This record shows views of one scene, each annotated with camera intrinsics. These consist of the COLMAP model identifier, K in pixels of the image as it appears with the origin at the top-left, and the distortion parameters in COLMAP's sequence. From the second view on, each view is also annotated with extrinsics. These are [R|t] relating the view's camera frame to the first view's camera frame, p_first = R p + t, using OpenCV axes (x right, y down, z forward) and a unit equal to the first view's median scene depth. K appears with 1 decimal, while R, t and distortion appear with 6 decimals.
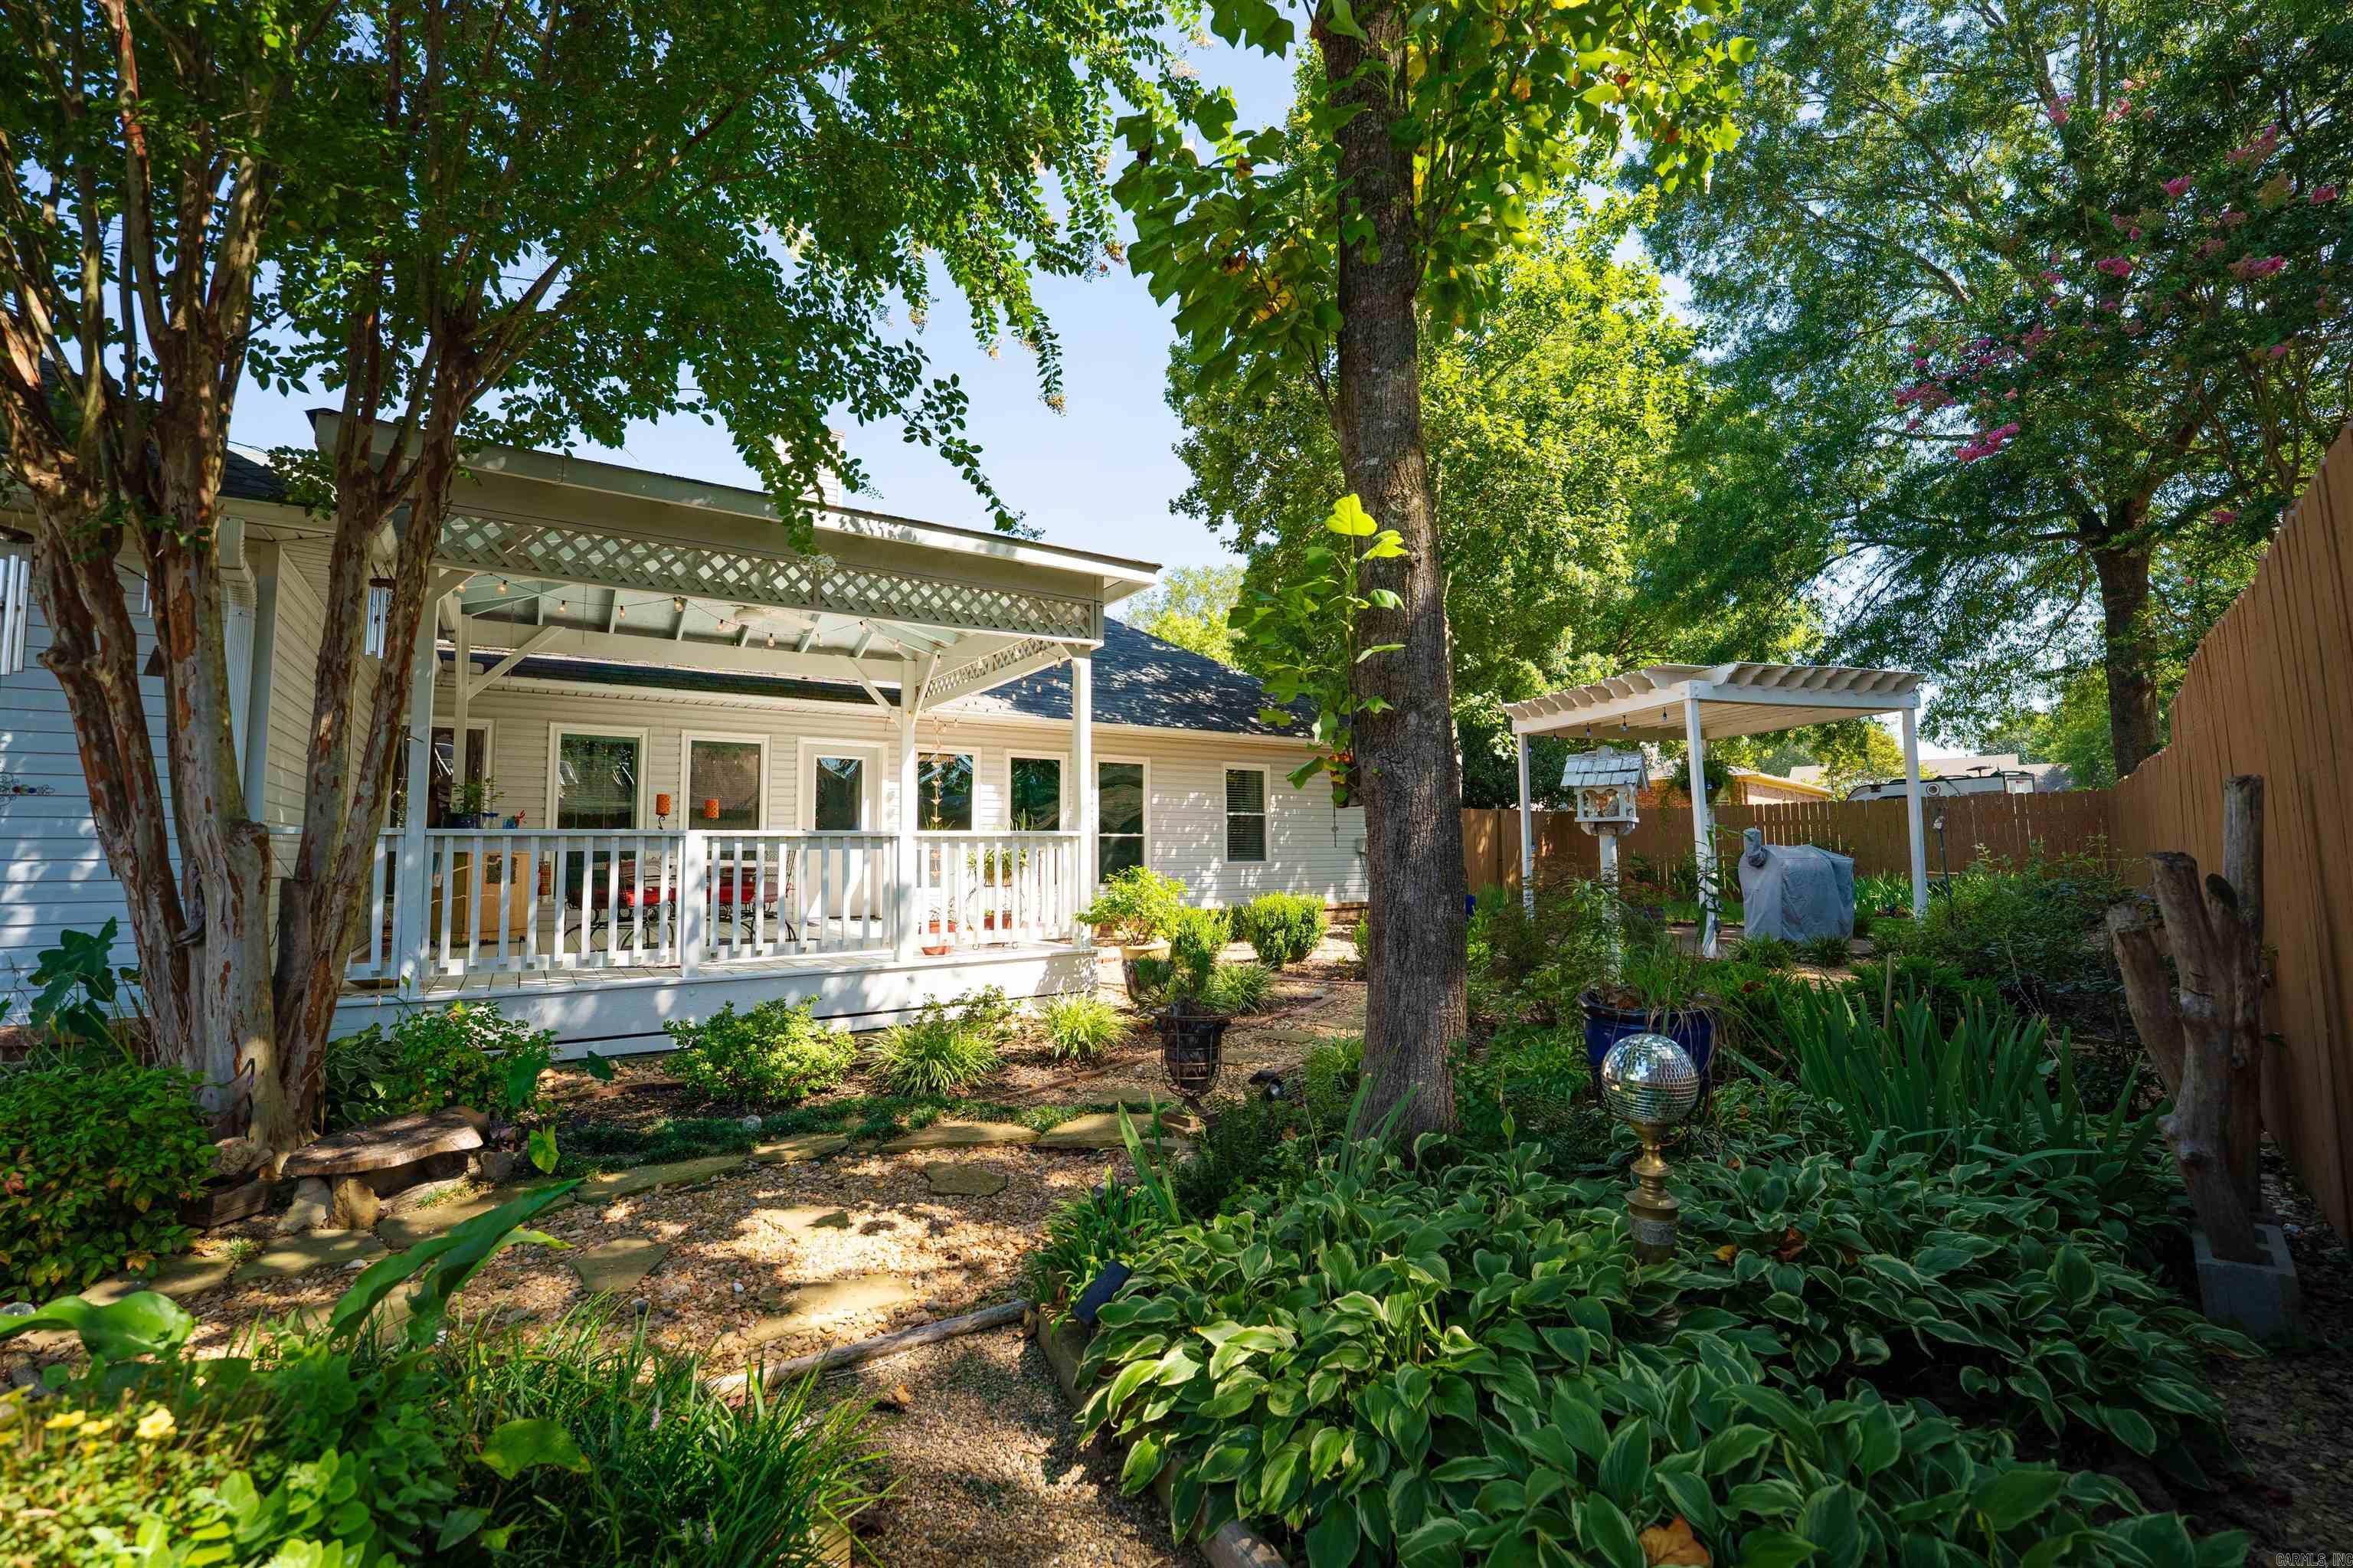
lens RADIAL K [[983.4, 0, 1183.5], [0, 983.4, 786.6], [0, 0, 1]] dist [-0.034134, 0.006317]
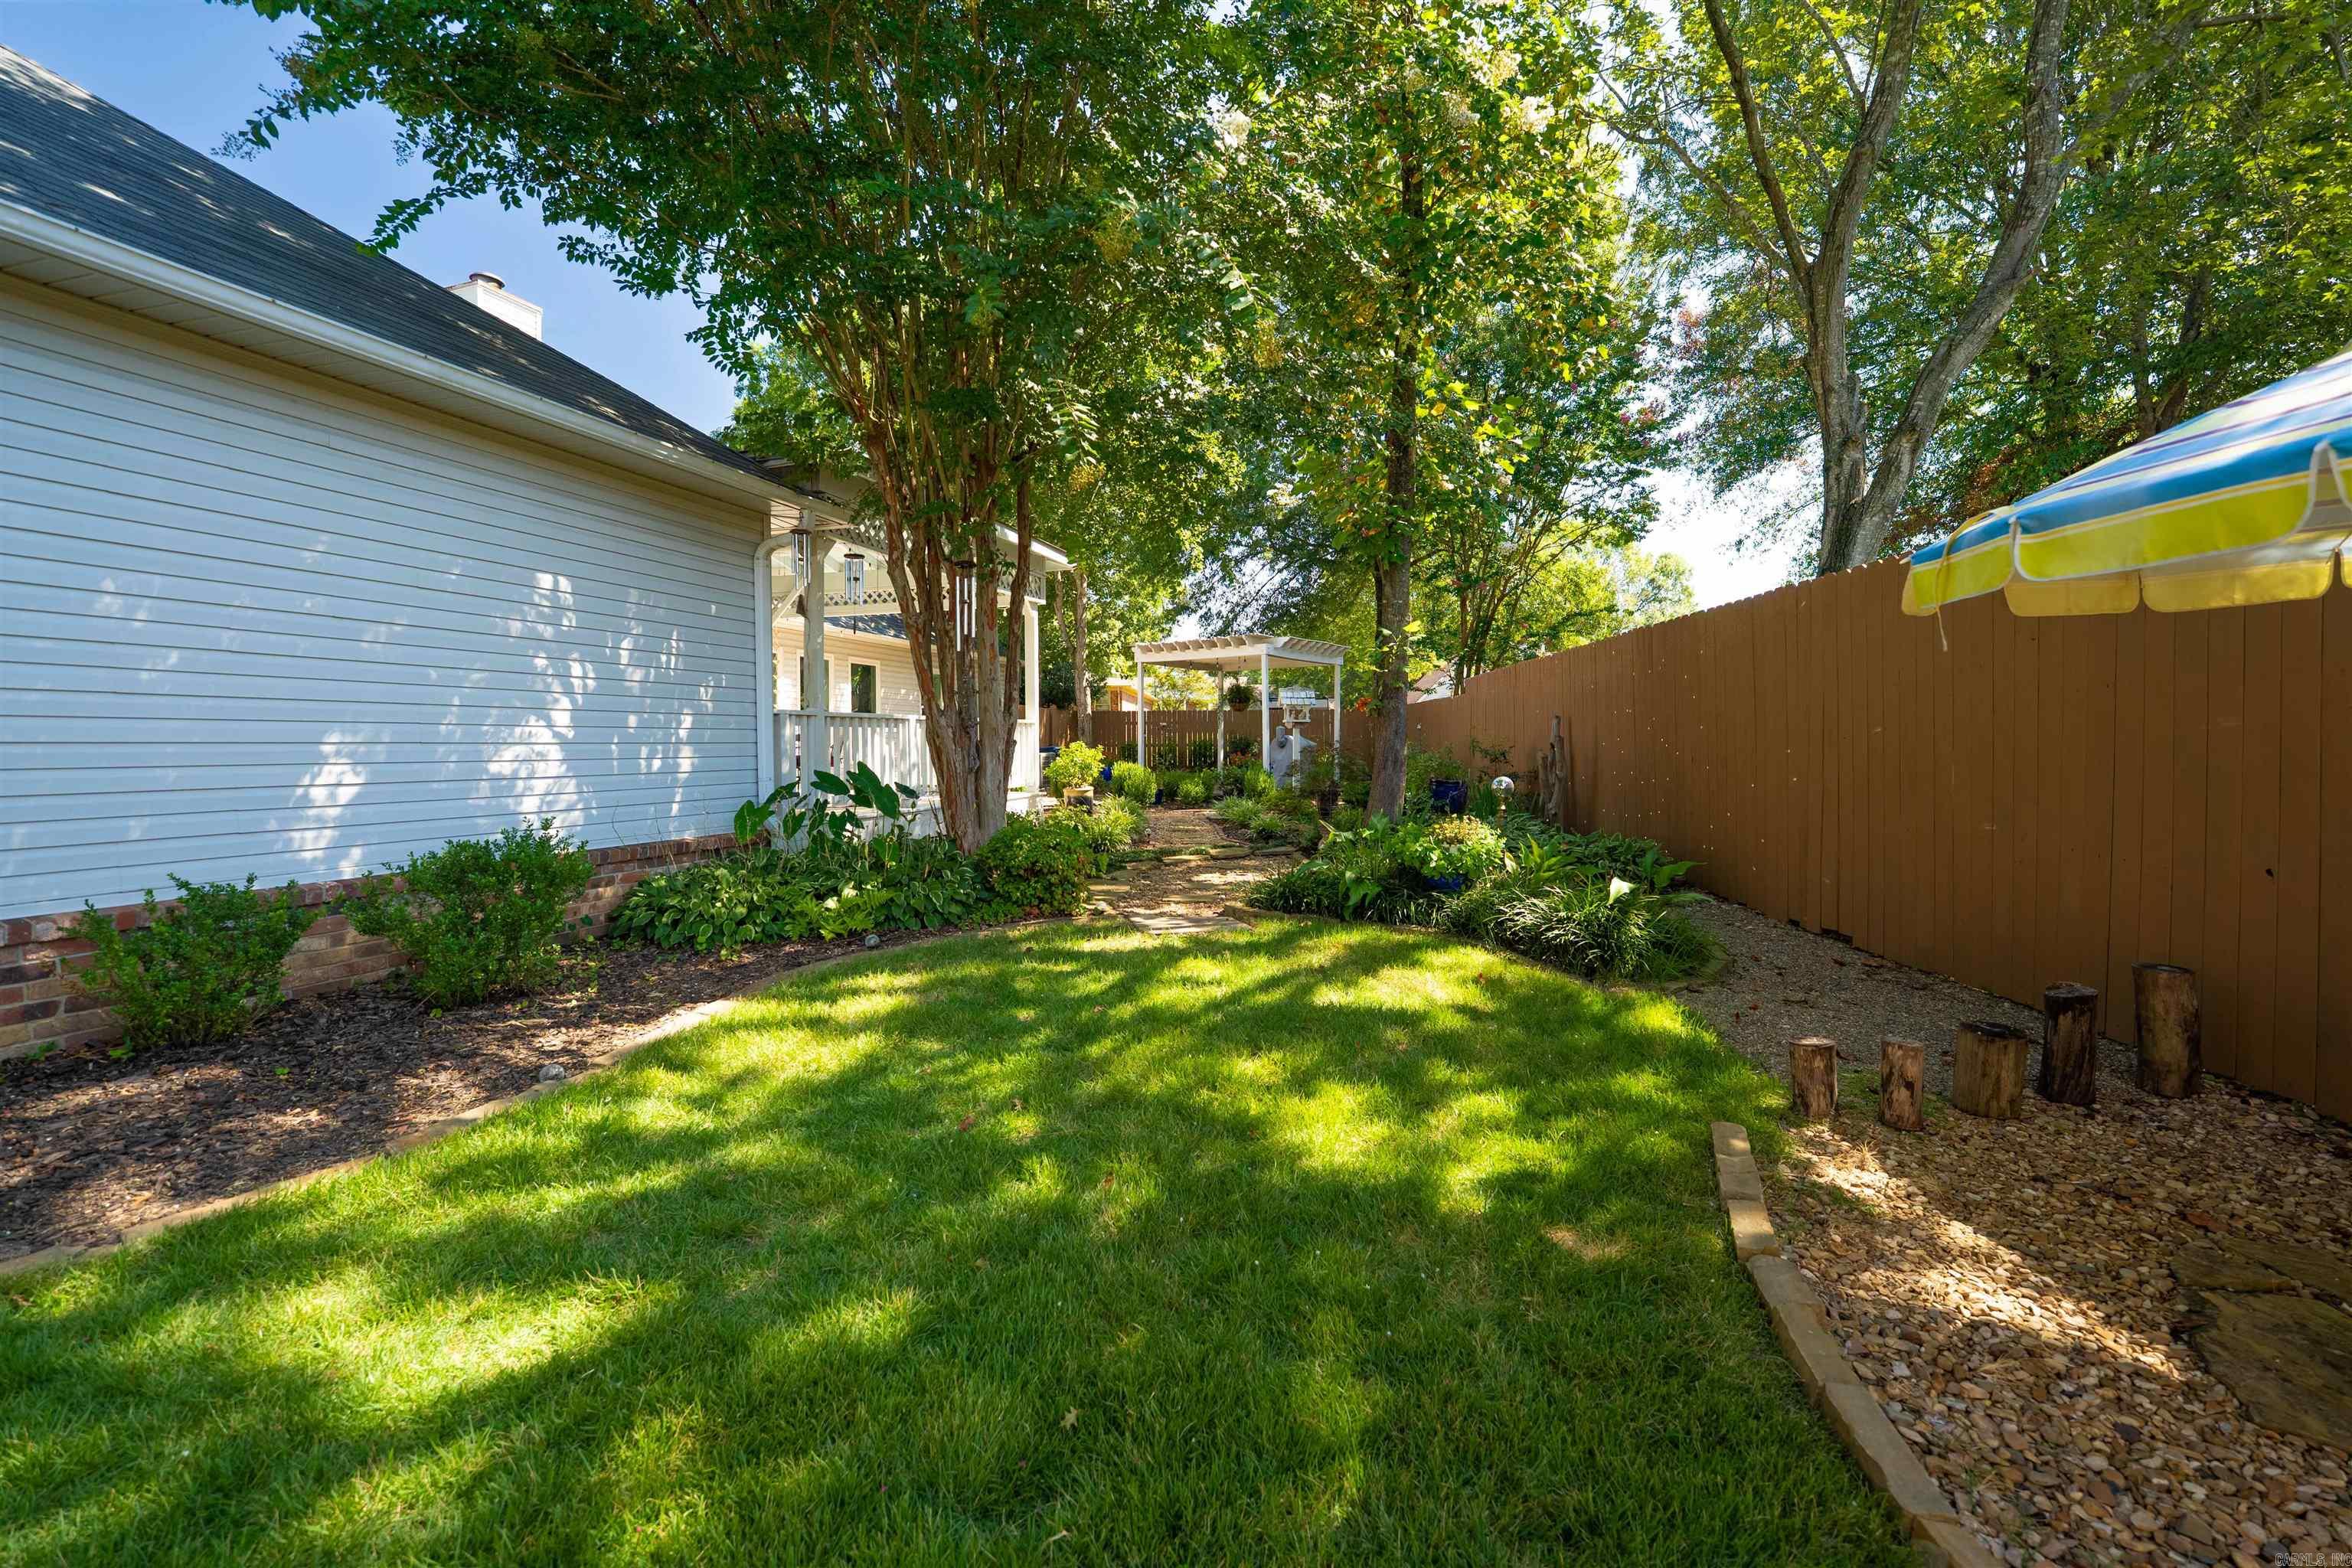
lens RADIAL K [[983.0, 0, 1183.0], [0, 983.0, 786.6], [0, 0, 1]] dist [-0.034134, 0.006317]
pose [[0.745207, -0.031759, 0.666076, -0.945560], [-0.029595, 0.996306, 0.080616, 0.021740], [-0.666176, -0.079788, 0.741515, -0.370530]]
